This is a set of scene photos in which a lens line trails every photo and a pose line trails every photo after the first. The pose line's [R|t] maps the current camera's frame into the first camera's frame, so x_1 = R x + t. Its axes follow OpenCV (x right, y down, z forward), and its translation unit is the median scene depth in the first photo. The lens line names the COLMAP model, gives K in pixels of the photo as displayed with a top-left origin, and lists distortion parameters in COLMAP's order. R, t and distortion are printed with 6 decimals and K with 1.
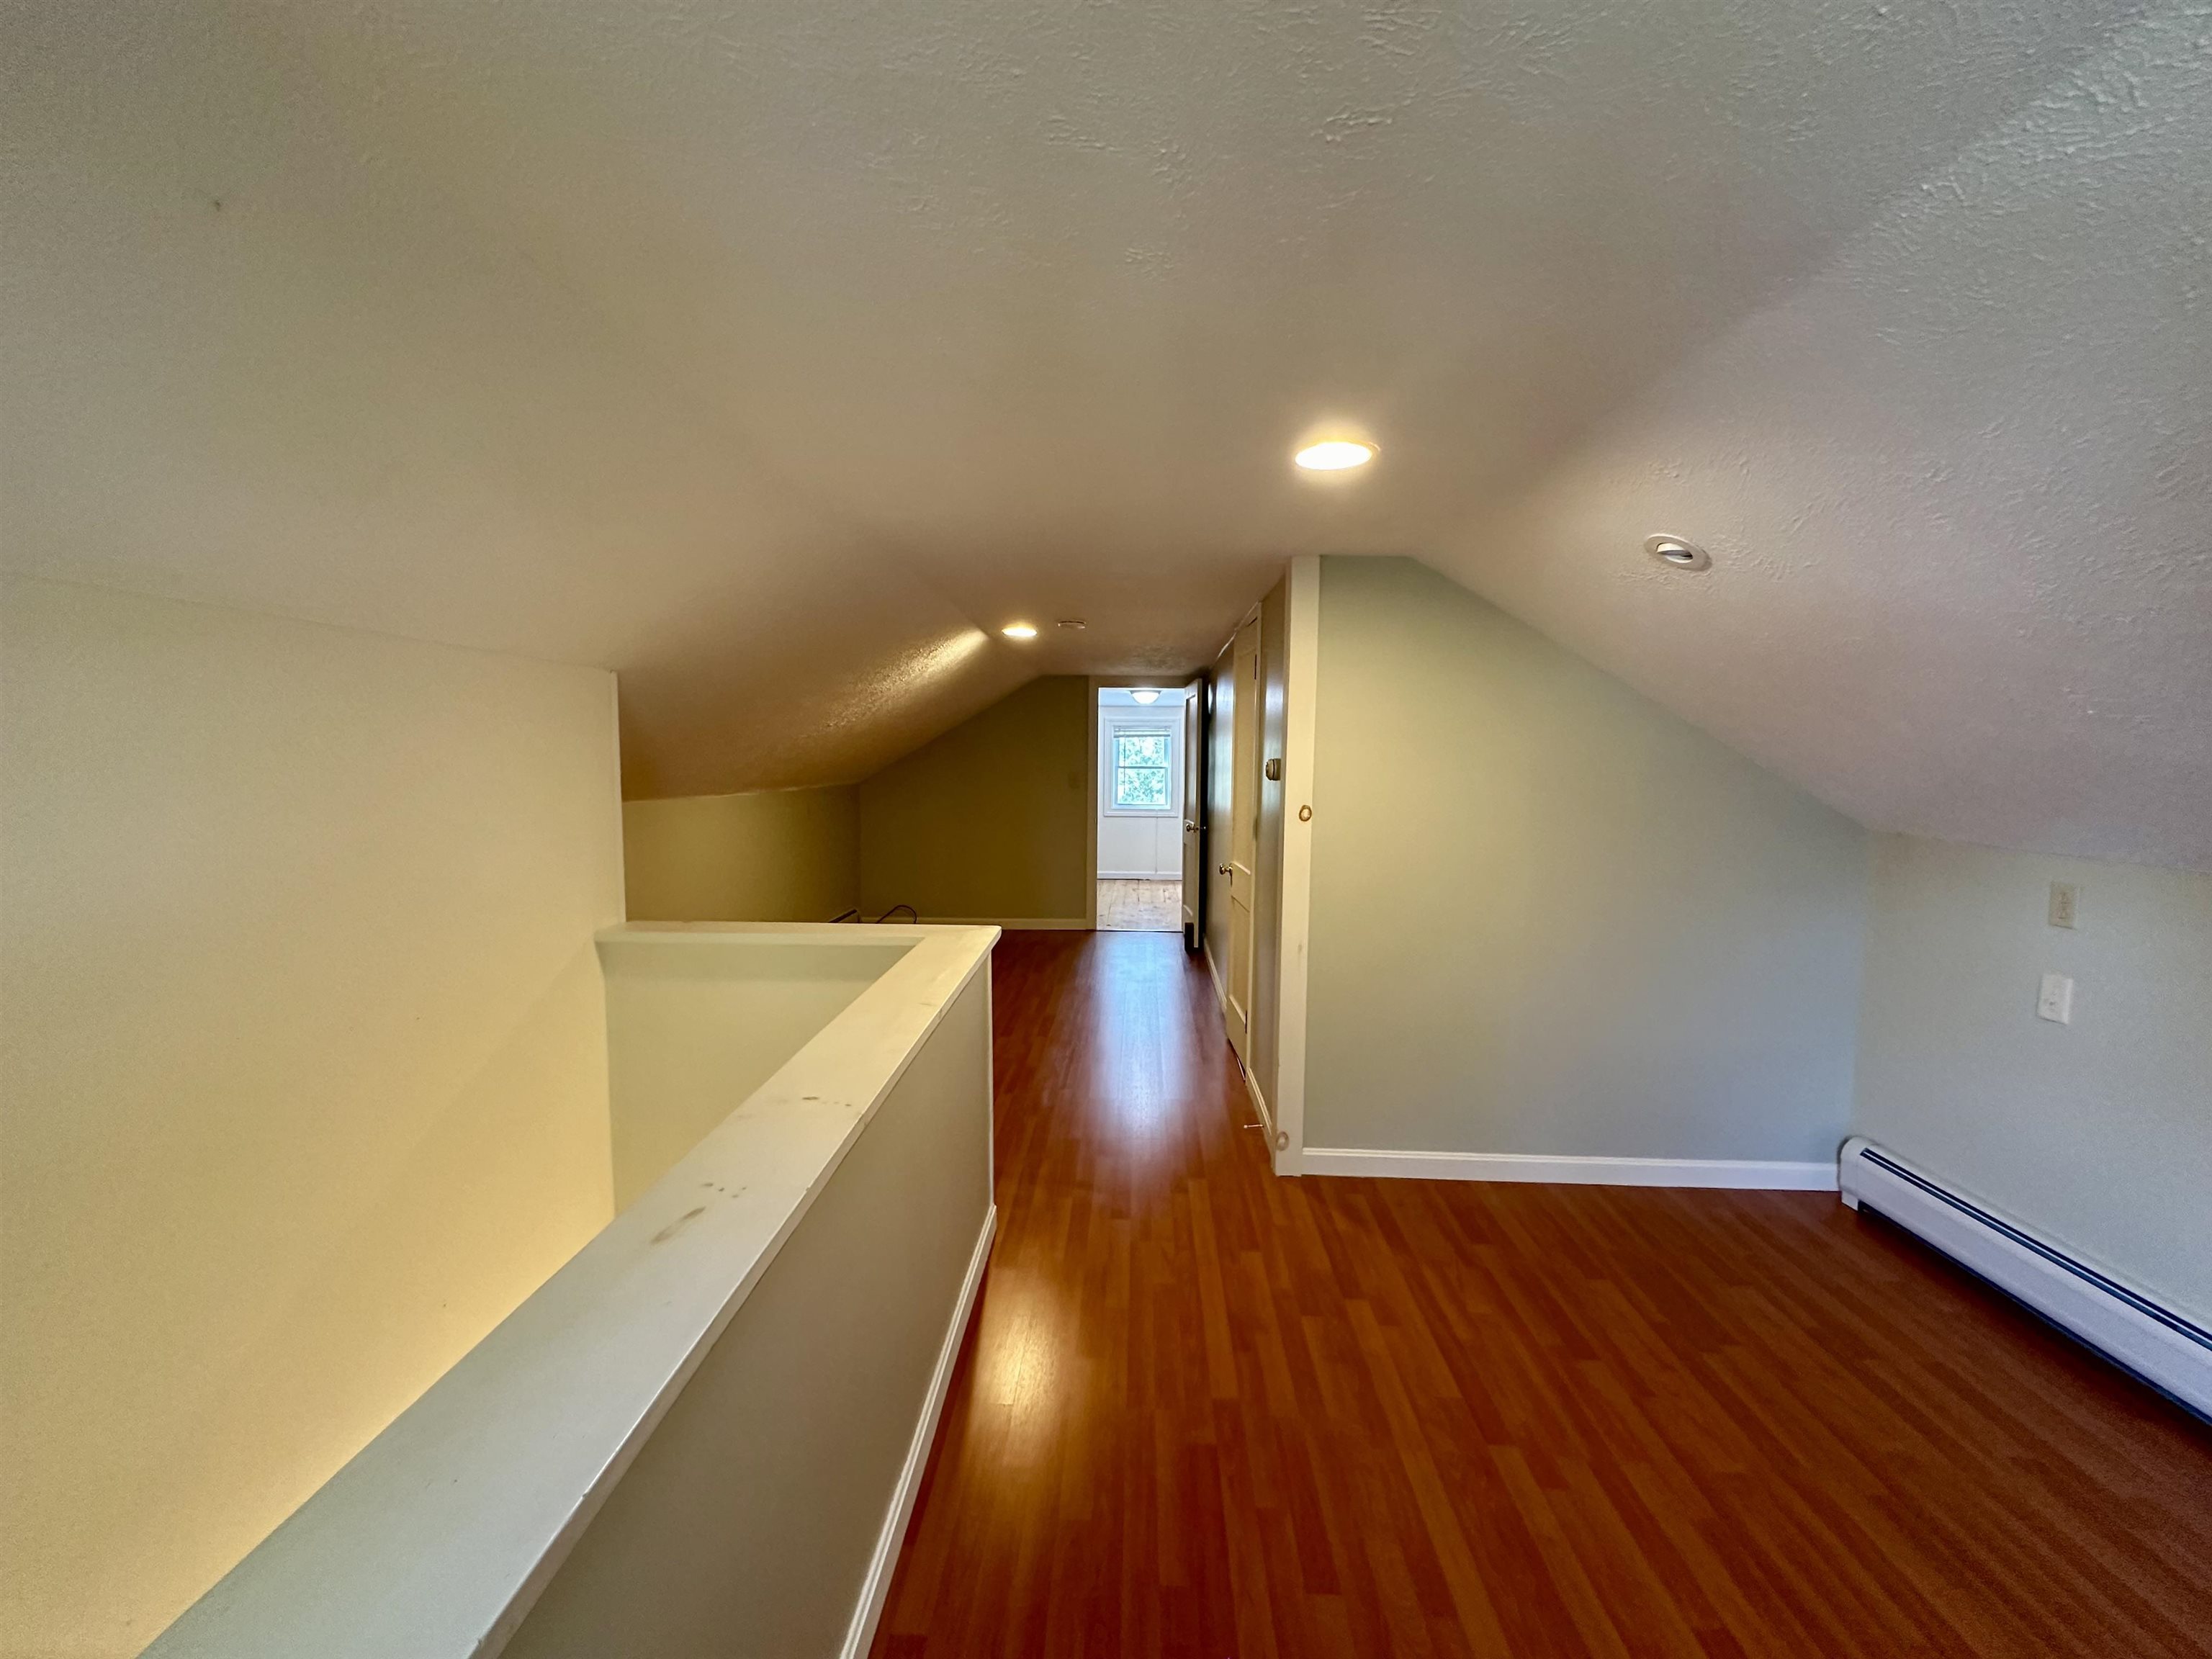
lens RADIAL K [[877.2, 0, 1106.2], [0, 877.2, 831.5], [0, 0, 1]] dist [-0.000413, 0.000967]
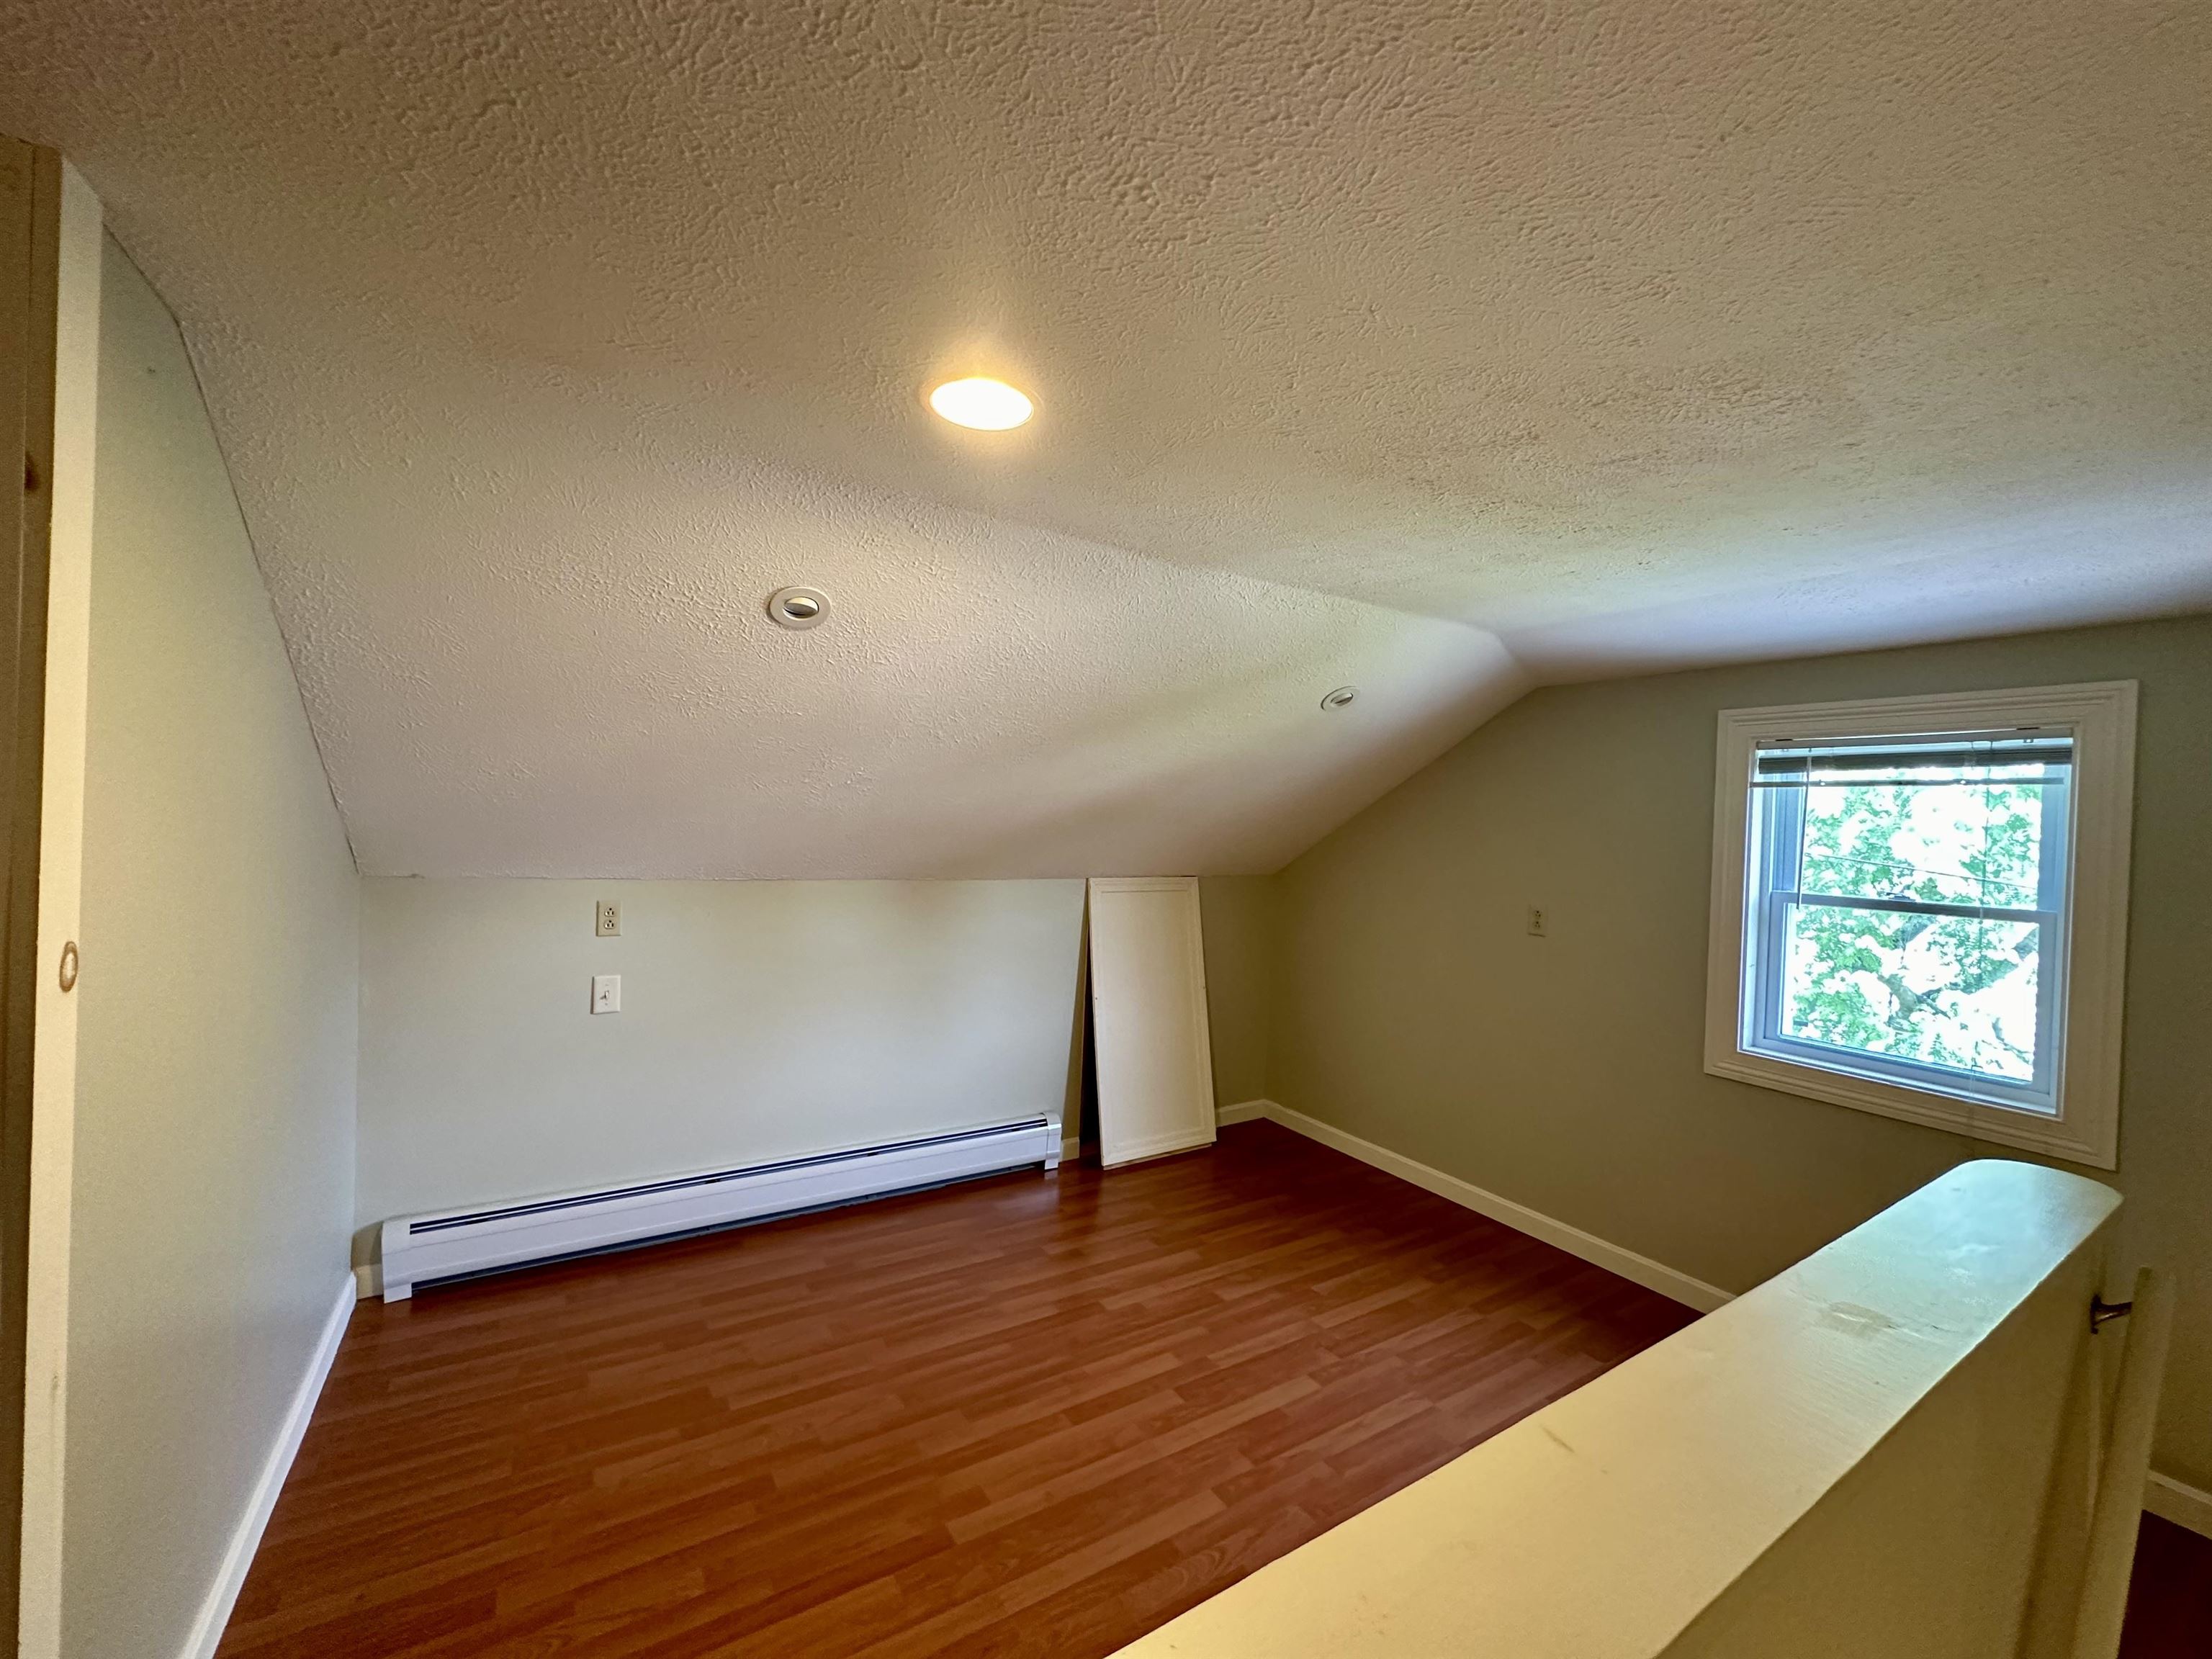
lens RADIAL K [[877.2, 0, 1107.2], [0, 877.2, 827.2], [0, 0, 1]] dist [-0.000413, 0.000967]
pose [[-0.562036, -0.037891, 0.826245, -0.337692], [0.030100, 0.997351, 0.066213, -0.107298], [-0.826565, 0.062084, -0.559407, 1.112573]]
